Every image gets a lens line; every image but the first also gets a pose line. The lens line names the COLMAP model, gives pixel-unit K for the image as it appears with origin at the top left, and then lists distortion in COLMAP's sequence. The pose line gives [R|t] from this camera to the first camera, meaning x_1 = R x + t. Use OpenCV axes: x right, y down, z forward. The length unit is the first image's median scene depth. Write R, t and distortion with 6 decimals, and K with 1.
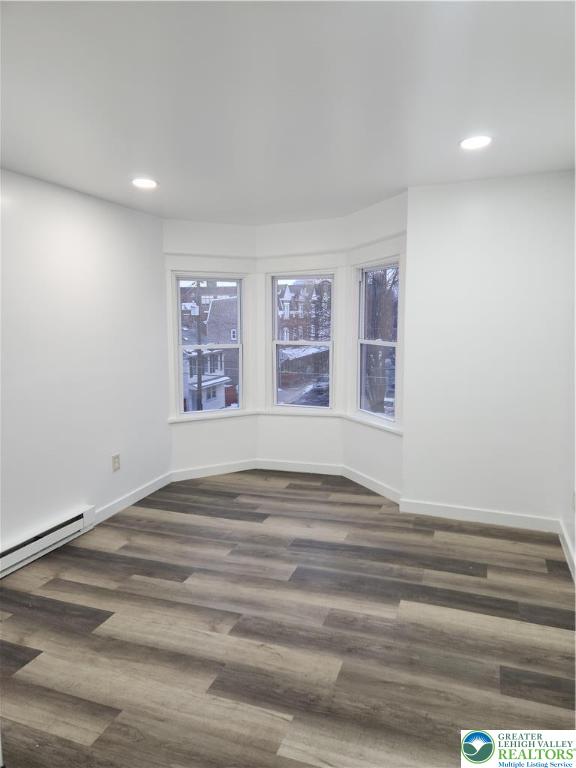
lens RADIAL K [[525.5, 0, 286.0], [0, 525.5, 381.7], [0, 0, 1]] dist [0.082709, -0.060760]
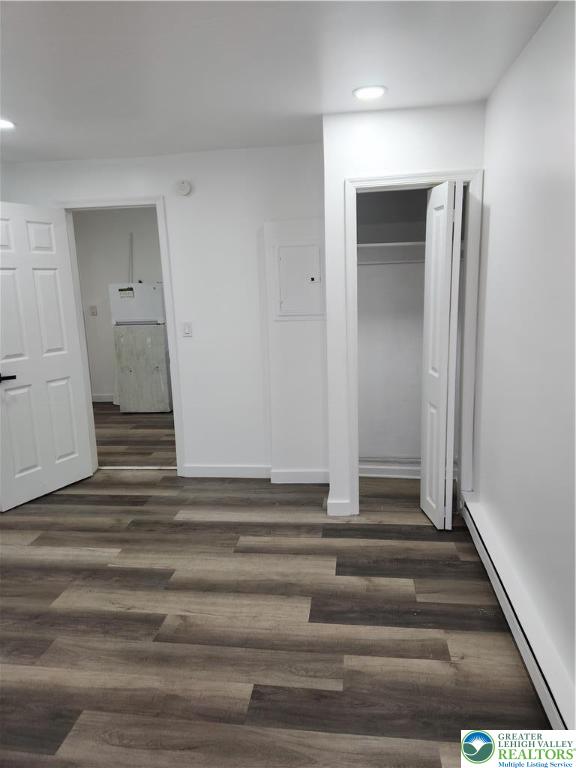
lens RADIAL K [[525.5, 0, 290.4], [0, 525.5, 382.0], [0, 0, 1]] dist [0.082709, -0.060760]
pose [[-0.972237, 0.087795, -0.216902, -0.152870], [0.013584, 0.946558, 0.322247, -0.220390], [0.233602, 0.310355, -0.921472, 1.797719]]
